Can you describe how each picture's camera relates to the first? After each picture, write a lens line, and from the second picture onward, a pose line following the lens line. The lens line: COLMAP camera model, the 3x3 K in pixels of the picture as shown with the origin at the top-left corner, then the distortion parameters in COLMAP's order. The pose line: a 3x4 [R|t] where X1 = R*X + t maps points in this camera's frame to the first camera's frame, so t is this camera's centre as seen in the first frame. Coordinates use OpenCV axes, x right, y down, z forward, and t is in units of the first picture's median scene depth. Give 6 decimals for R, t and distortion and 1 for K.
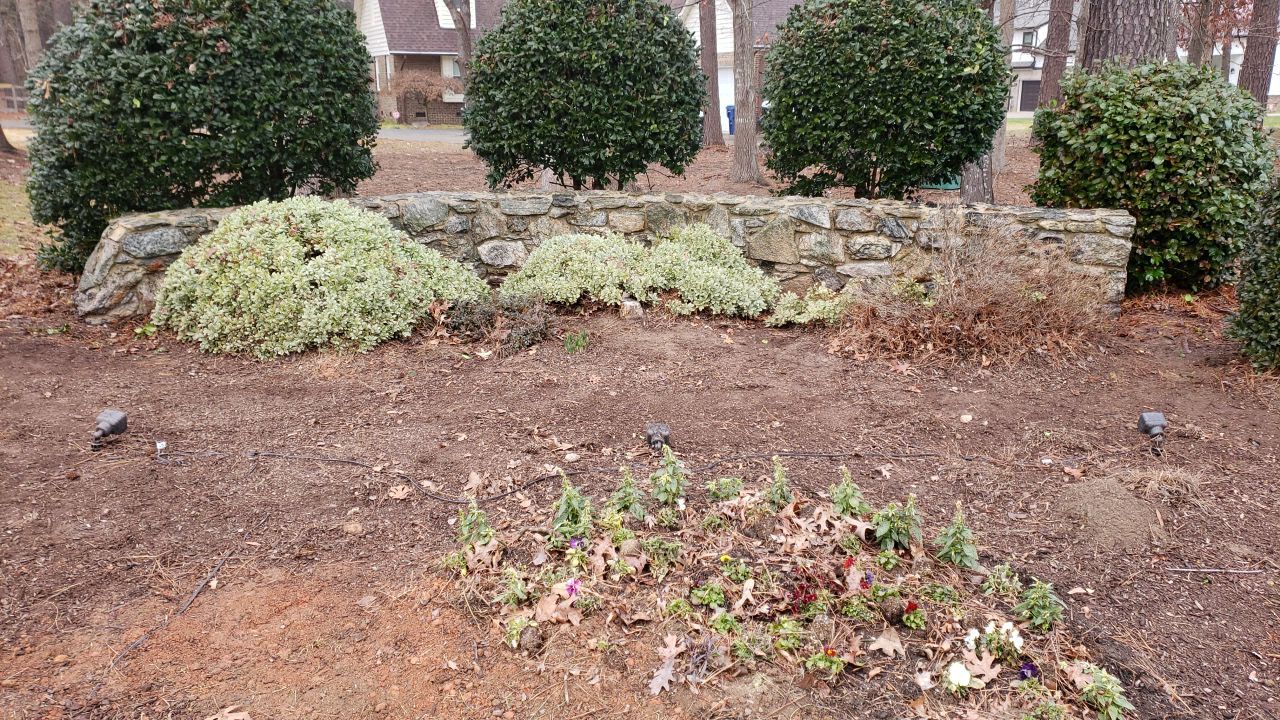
lens RADIAL K [[1080.5, 0, 716.8], [0, 1080.5, 393.0], [0, 0, 1]] dist [0.055505, -0.117187]
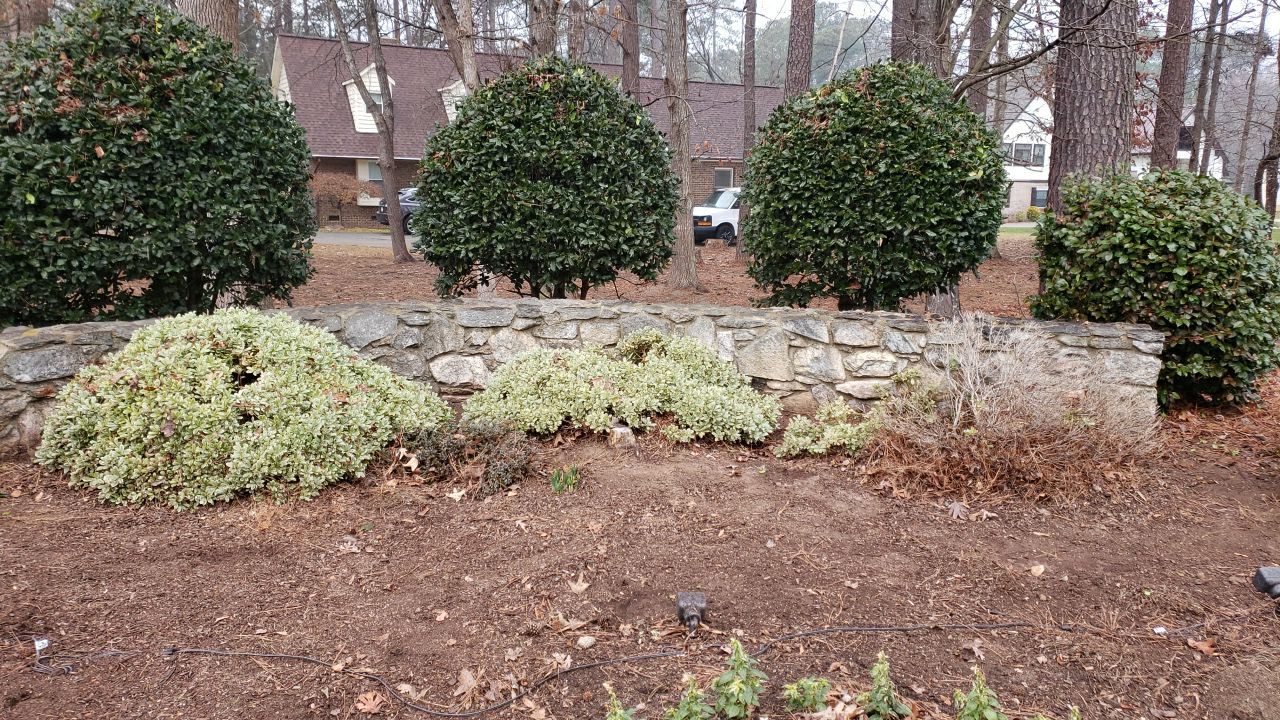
lens RADIAL K [[968.2, 0, 641.6], [0, 968.2, 356.6], [0, 0, 1]] dist [0.036082, -0.047392]
pose [[0.996520, -0.001744, 0.083336, -0.119149], [0.011225, 0.993482, -0.113436, -0.050726], [-0.082595, 0.113976, 0.990044, 0.214235]]
